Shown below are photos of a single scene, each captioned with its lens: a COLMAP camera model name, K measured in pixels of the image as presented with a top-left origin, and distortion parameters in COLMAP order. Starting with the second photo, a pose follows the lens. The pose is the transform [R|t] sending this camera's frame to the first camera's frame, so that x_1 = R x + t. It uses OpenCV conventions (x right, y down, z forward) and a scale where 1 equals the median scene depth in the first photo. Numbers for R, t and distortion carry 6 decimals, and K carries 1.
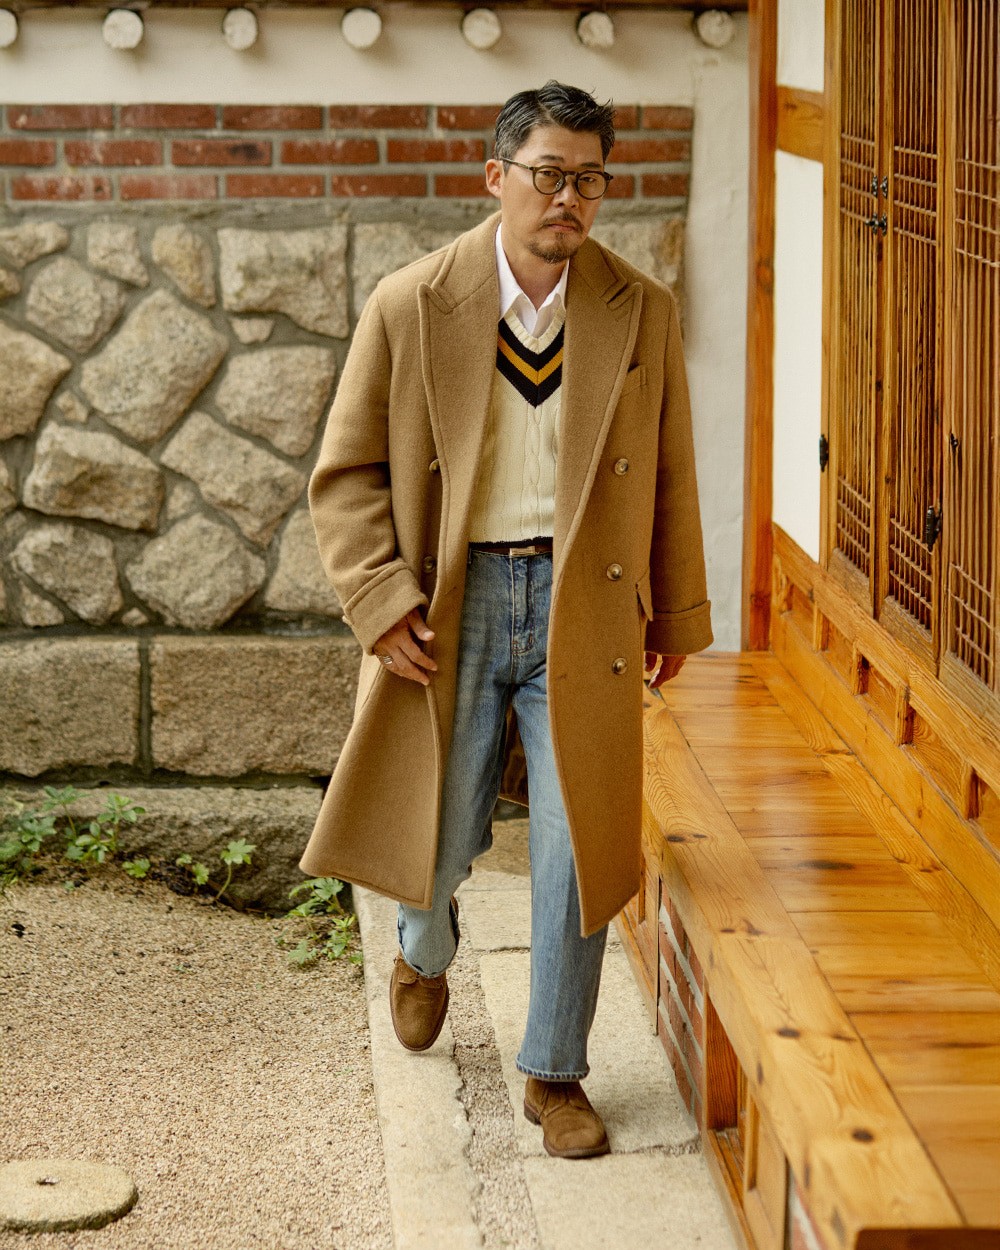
lens RADIAL K [[3277.3, 0, 464.5], [0, 3277.3, 625.1], [0, 0, 1]] dist [-0.039728, -0.947104]
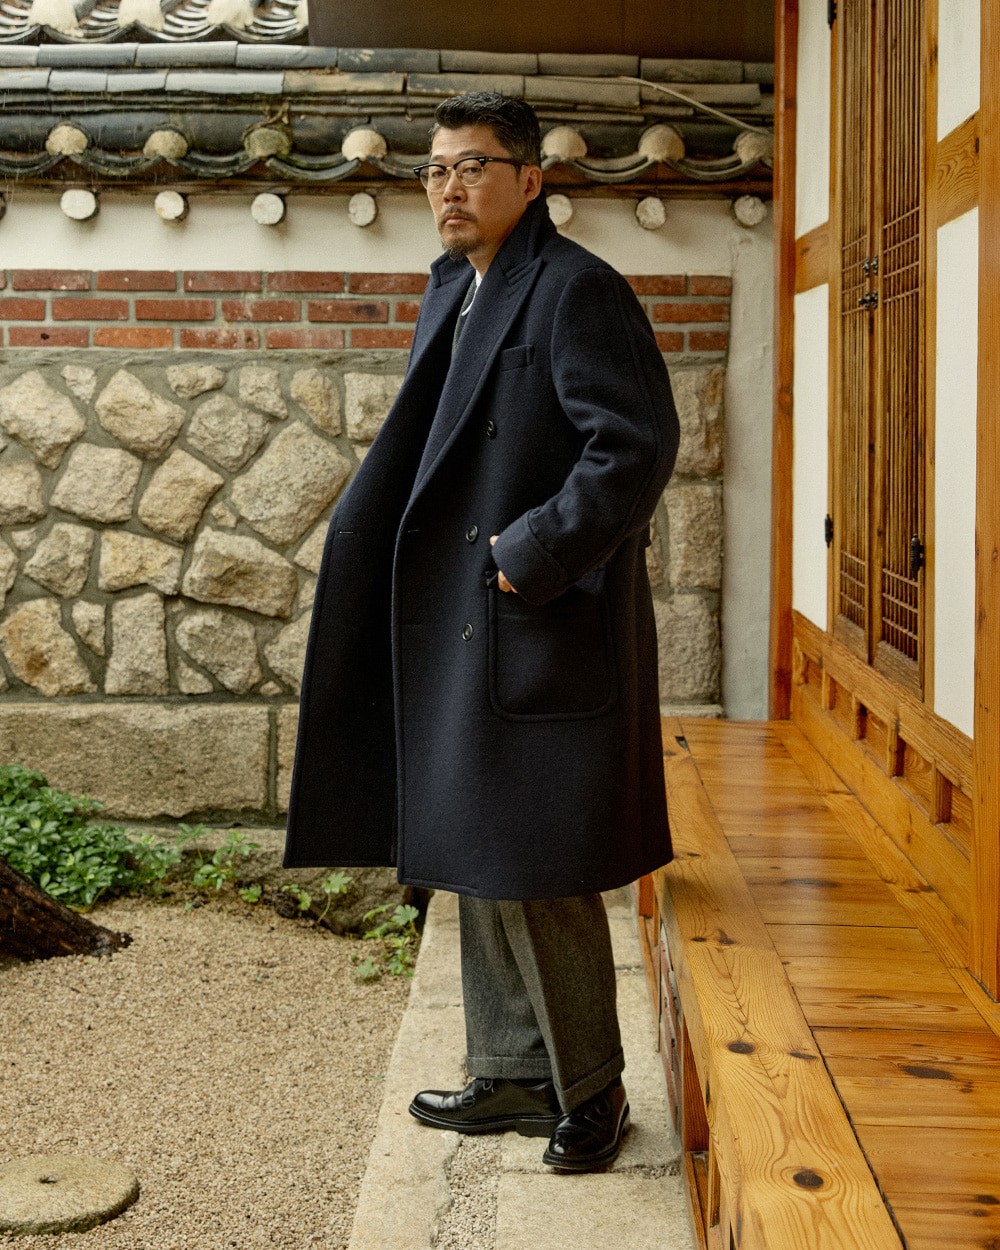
lens RADIAL K [[2015.4, 0, 480.3], [0, 2015.4, 500.5], [0, 0, 1]] dist [-0.006945, 0.190539]
pose [[0.995611, 0.009233, -0.093128, 0.047386], [-0.022593, 0.989400, -0.143445, 0.034871], [0.090817, 0.144920, 0.985267, 0.260709]]
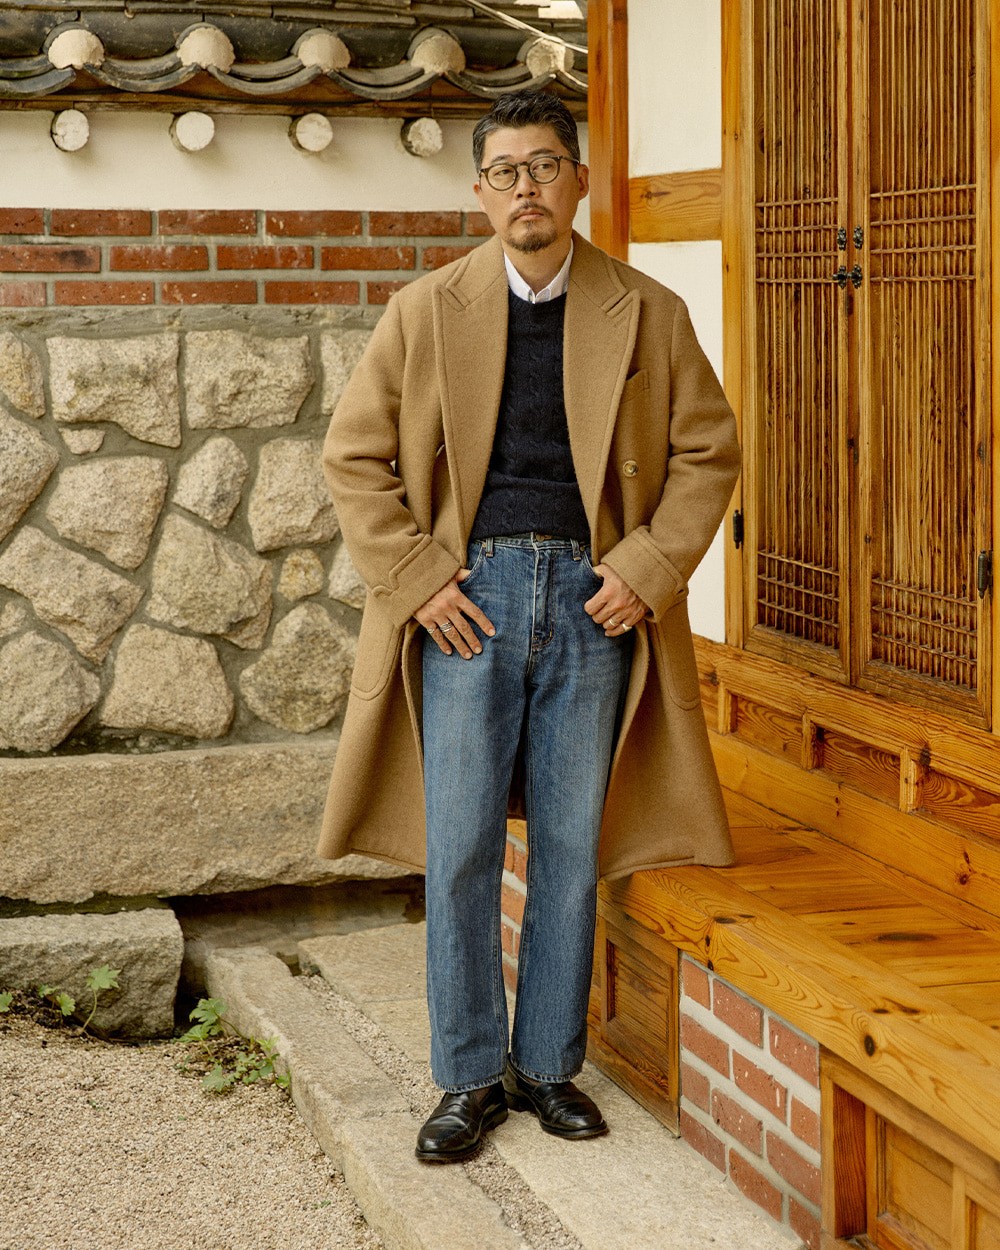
lens RADIAL K [[2671.7, 0, 497.5], [0, 2671.7, 571.3], [0, 0, 1]] dist [-0.023203, 0.014573]
pose [[0.975961, -0.029493, 0.215942, -0.118038], [0.047610, 0.995722, -0.079185, 0.017718], [-0.212683, 0.087563, 0.973190, 0.203895]]
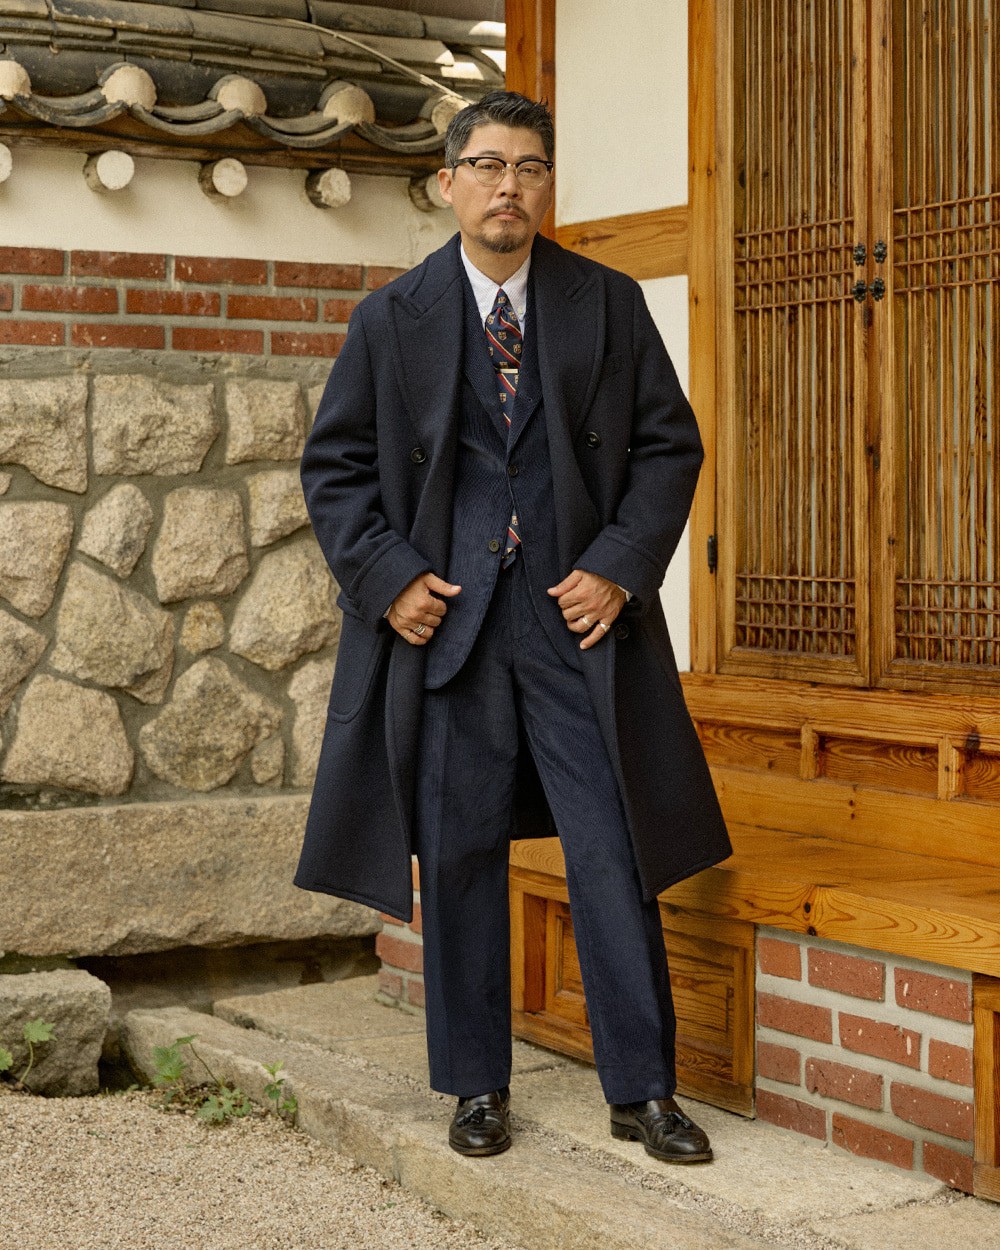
lens RADIAL K [[2835.8, 0, 459.0], [0, 2835.8, 539.3], [0, 0, 1]] dist [-0.063571, 0.110911]
pose [[0.919056, 0.001790, 0.394124, -0.263909], [0.068602, 0.983998, -0.164442, 0.069678], [-0.388111, 0.178169, 0.904226, 0.214571]]
